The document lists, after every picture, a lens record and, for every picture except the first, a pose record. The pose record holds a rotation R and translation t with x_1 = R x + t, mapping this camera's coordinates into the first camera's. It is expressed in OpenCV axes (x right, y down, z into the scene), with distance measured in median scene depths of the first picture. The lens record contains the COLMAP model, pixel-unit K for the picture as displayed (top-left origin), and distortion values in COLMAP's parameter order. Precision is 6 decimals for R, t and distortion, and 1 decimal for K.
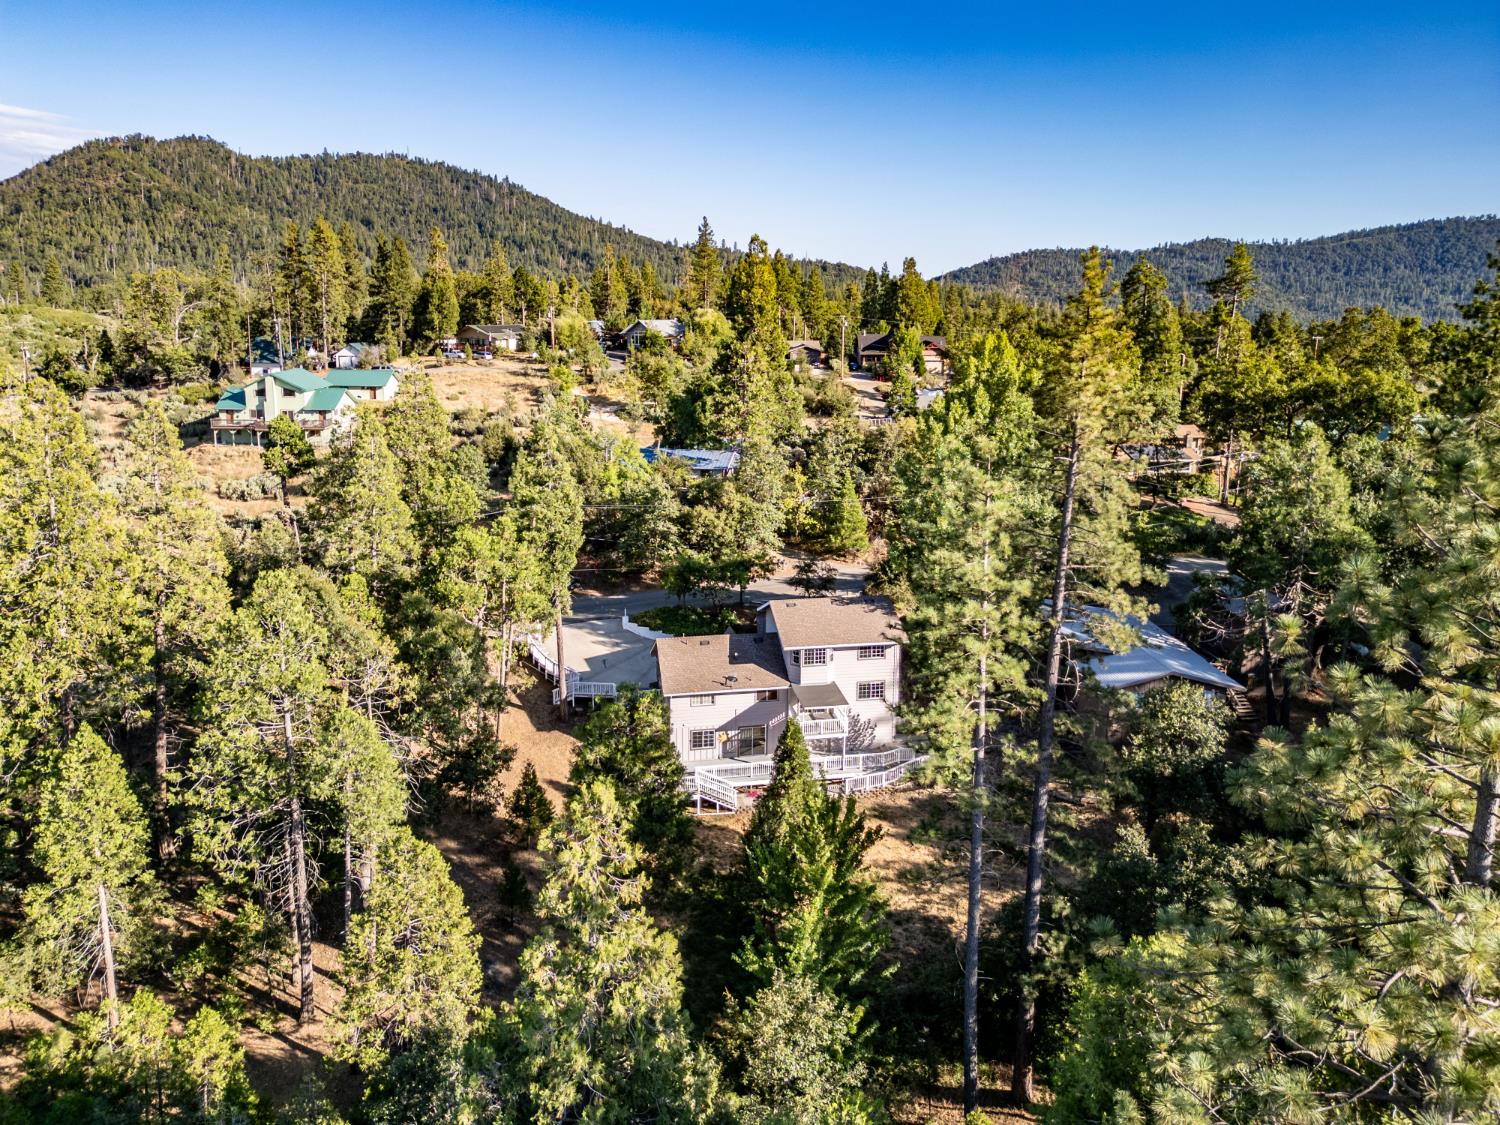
lens RADIAL K [[1082.1, 0, 746.2], [0, 1082.1, 492.8], [0, 0, 1]] dist [0.066984, -0.060972]
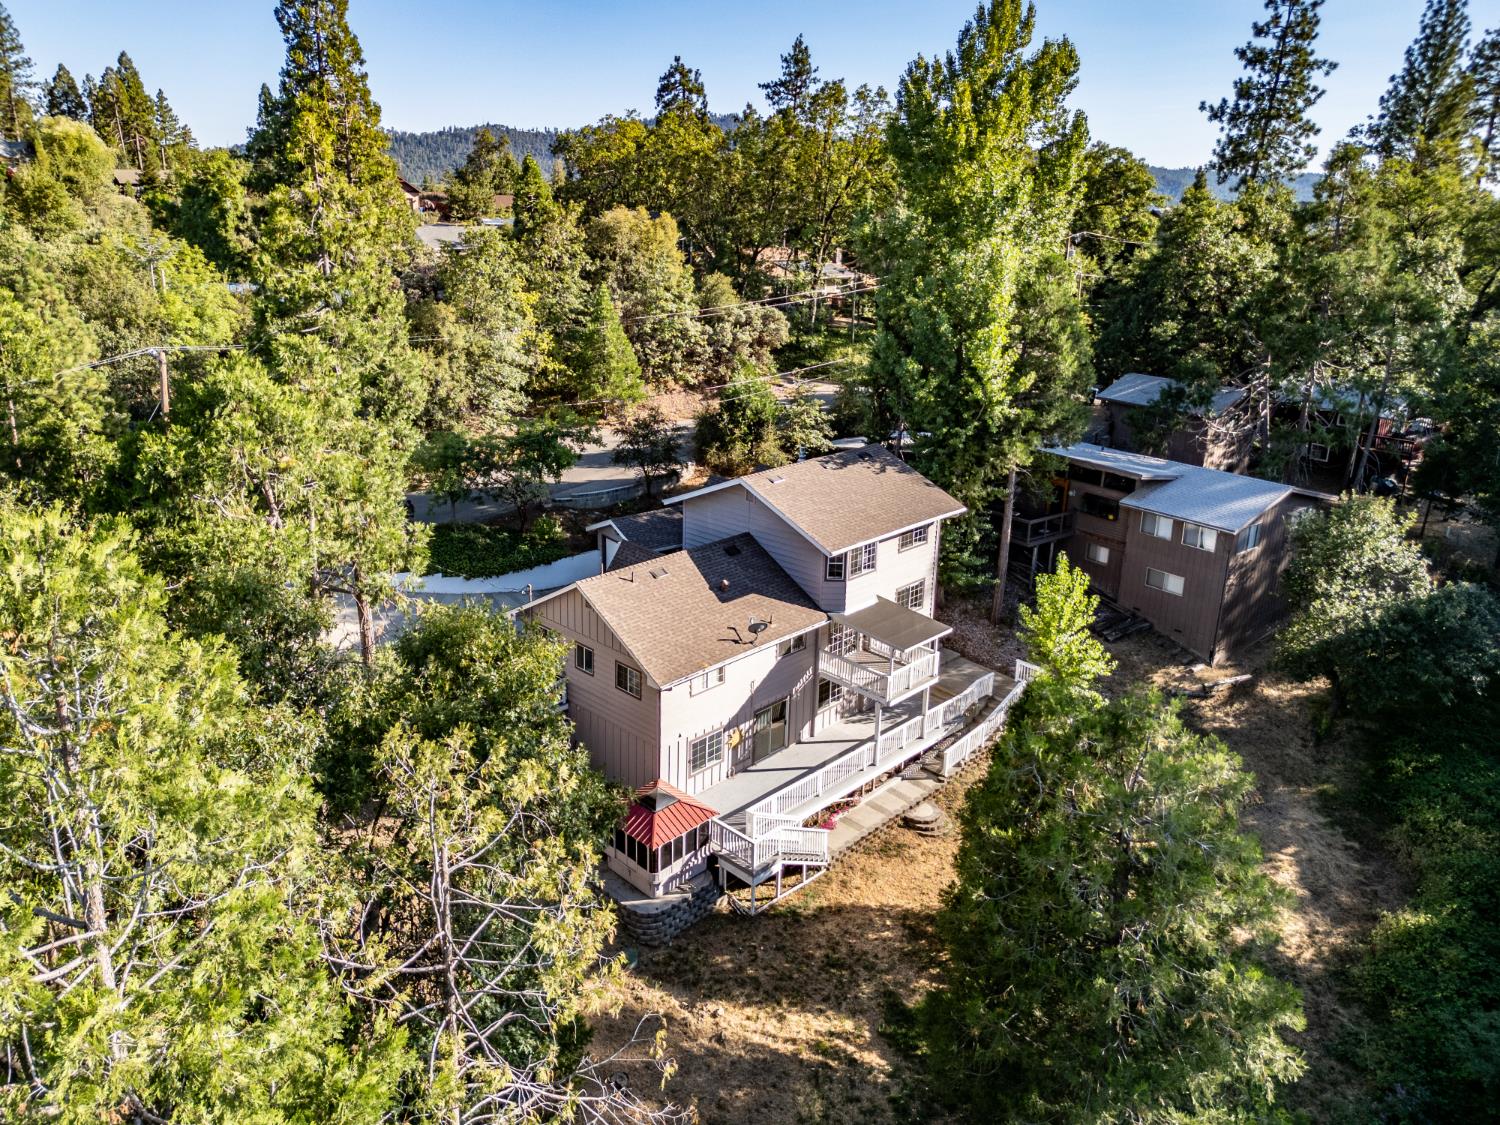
lens RADIAL K [[1074.1, 0, 701.7], [0, 1074.1, 517.7], [0, 0, 1]] dist [0.064762, -0.086953]
pose [[0.831658, -0.154598, 0.533333, -0.158507], [0.090087, 0.985302, 0.145132, 0.021745], [-0.547931, -0.072654, 0.833362, 0.305277]]
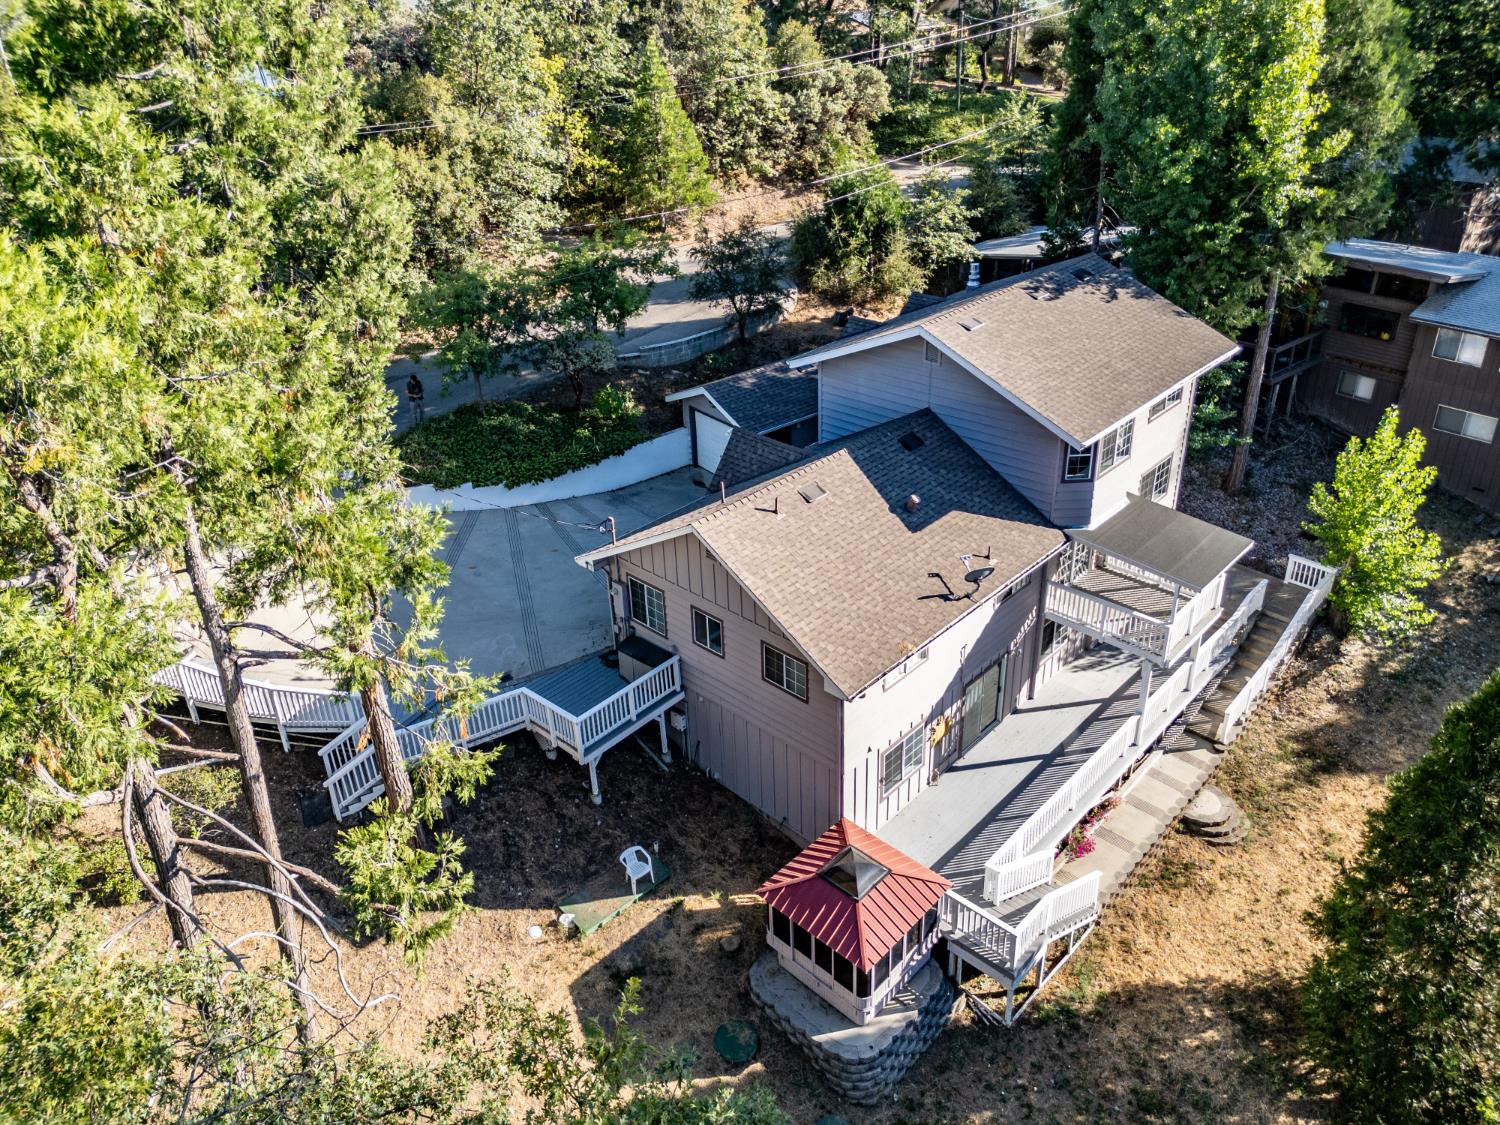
lens RADIAL K [[1065.2, 0, 742.7], [0, 1065.2, 525.4], [0, 0, 1]] dist [0.024418, -0.022897]
pose [[0.811976, -0.302235, 0.499348, -0.119859], [0.142029, 0.932094, 0.333209, 0.020337], [-0.566147, -0.199636, 0.799765, 0.408674]]
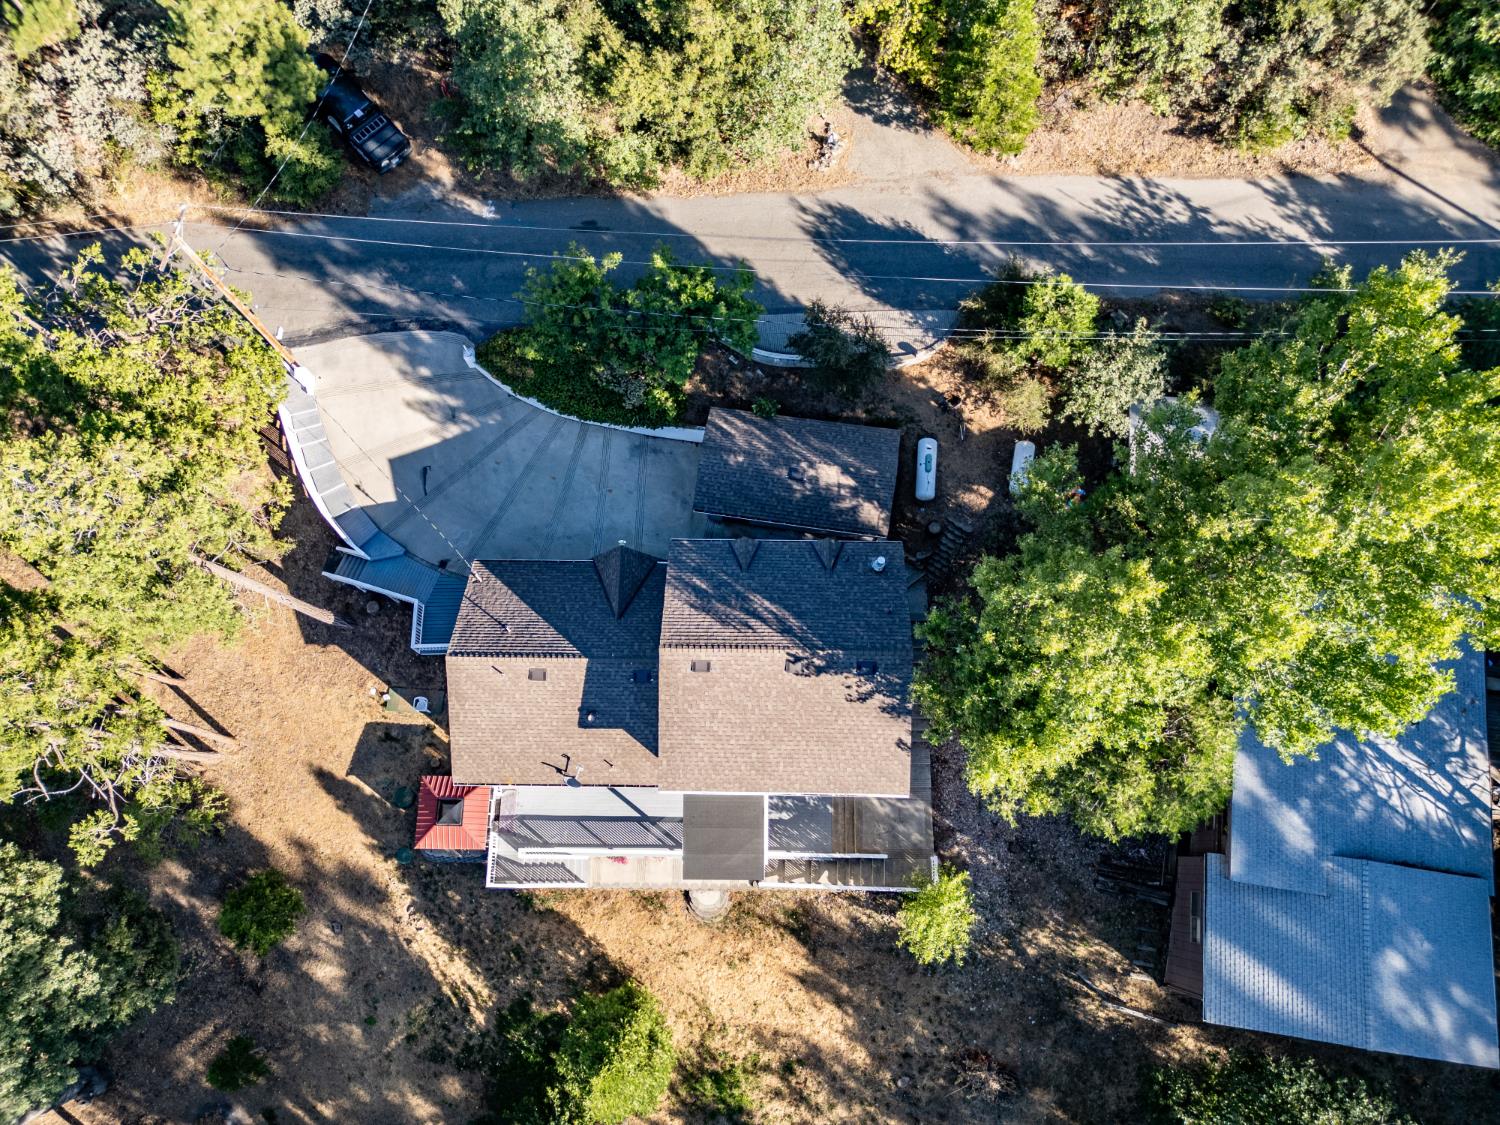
lens RADIAL K [[1048.7, 0, 751.0], [0, 1048.7, 563.8], [0, 0, 1]] dist [0.062879, -0.057578]
pose [[0.979598, 0.190399, -0.064318, 0.046863], [-0.027118, 0.442343, 0.896436, -0.189900], [0.199131, -0.876402, 0.438482, 0.457761]]
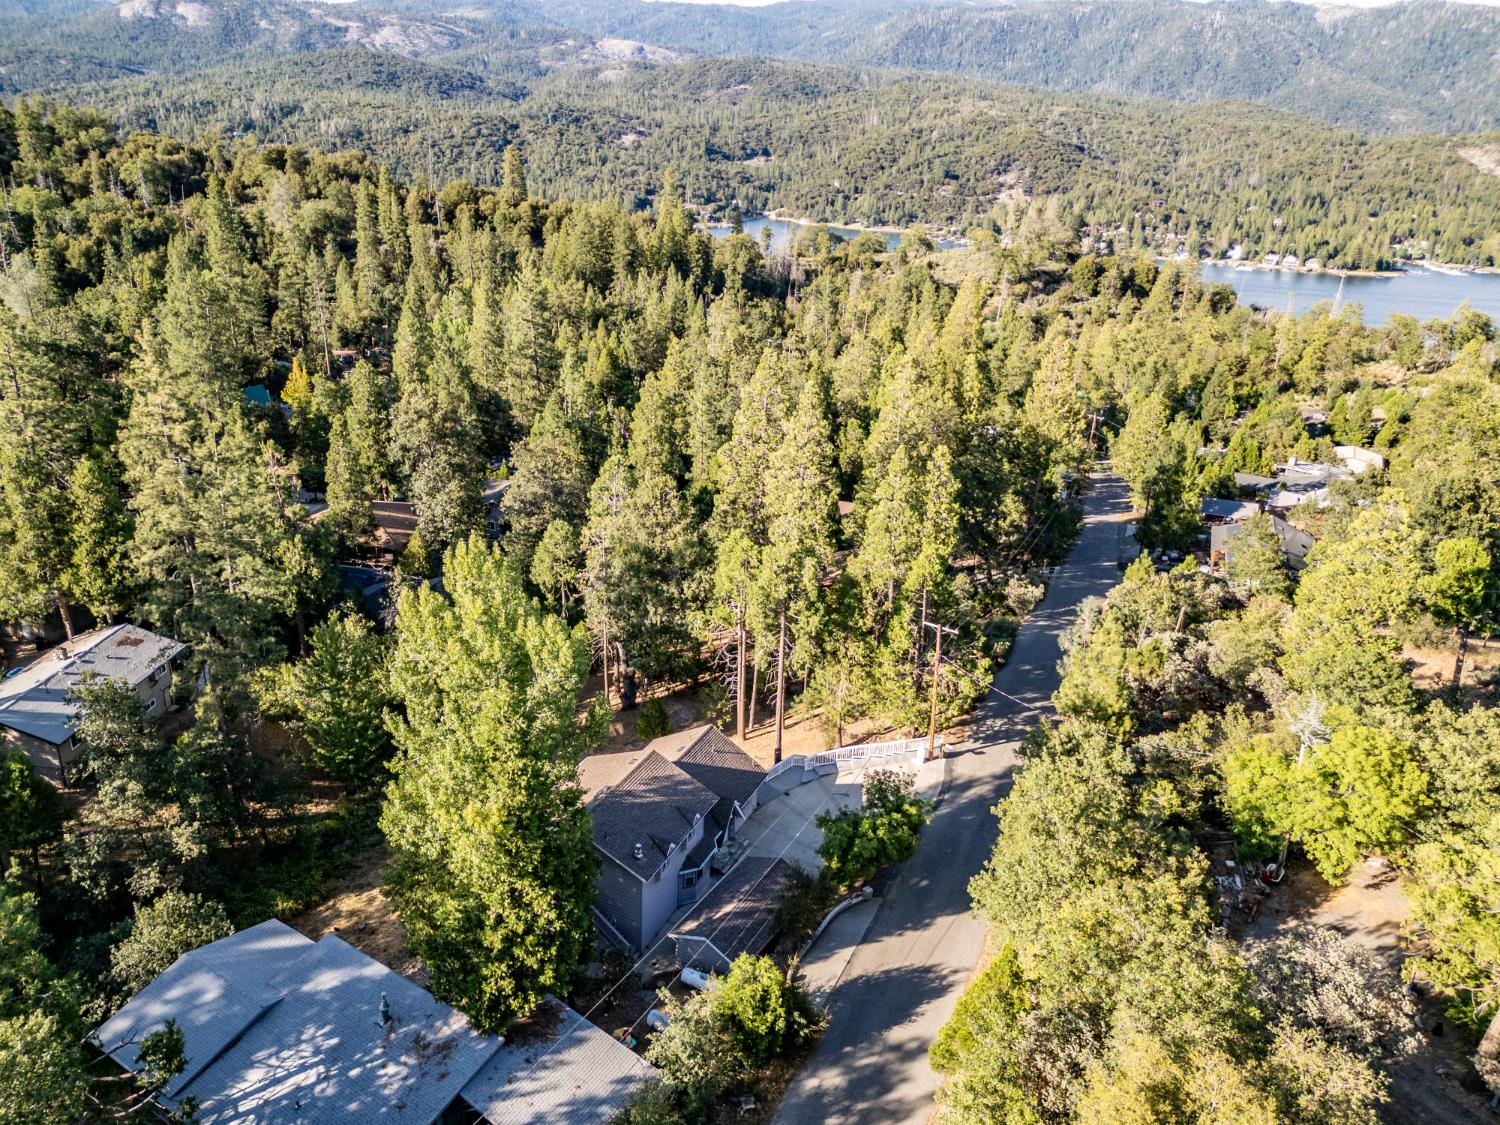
lens RADIAL K [[1078.3, 0, 704.9], [0, 1078.3, 567.2], [0, 0, 1]] dist [0.054484, -0.044209]
pose [[-0.605831, 0.288413, -0.741476, 0.326836], [-0.170052, 0.863499, 0.474819, -0.243256], [0.777207, 0.413749, -0.474089, 0.758148]]
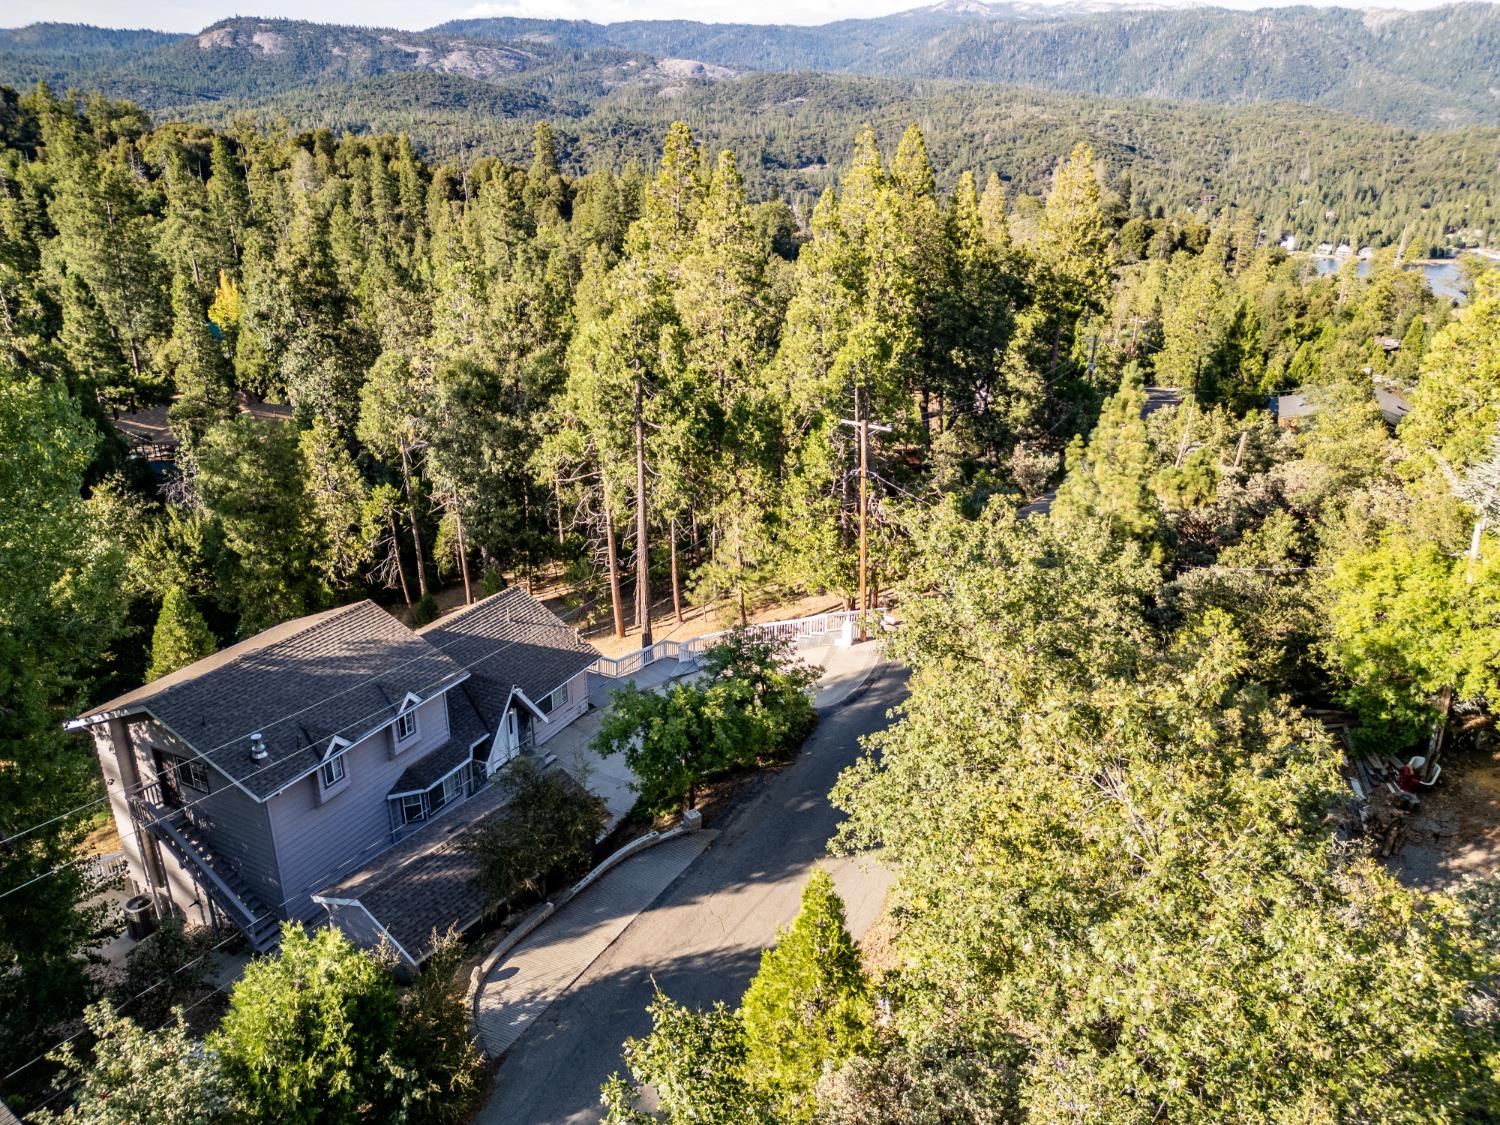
lens RADIAL K [[1048.7, 0, 751.0], [0, 1048.7, 563.8], [0, 0, 1]] dist [0.062879, -0.057578]
pose [[-0.615634, 0.291449, -0.732156, 0.152081], [-0.149354, 0.869101, 0.471547, -0.100169], [0.773750, 0.399650, -0.491519, 0.761135]]
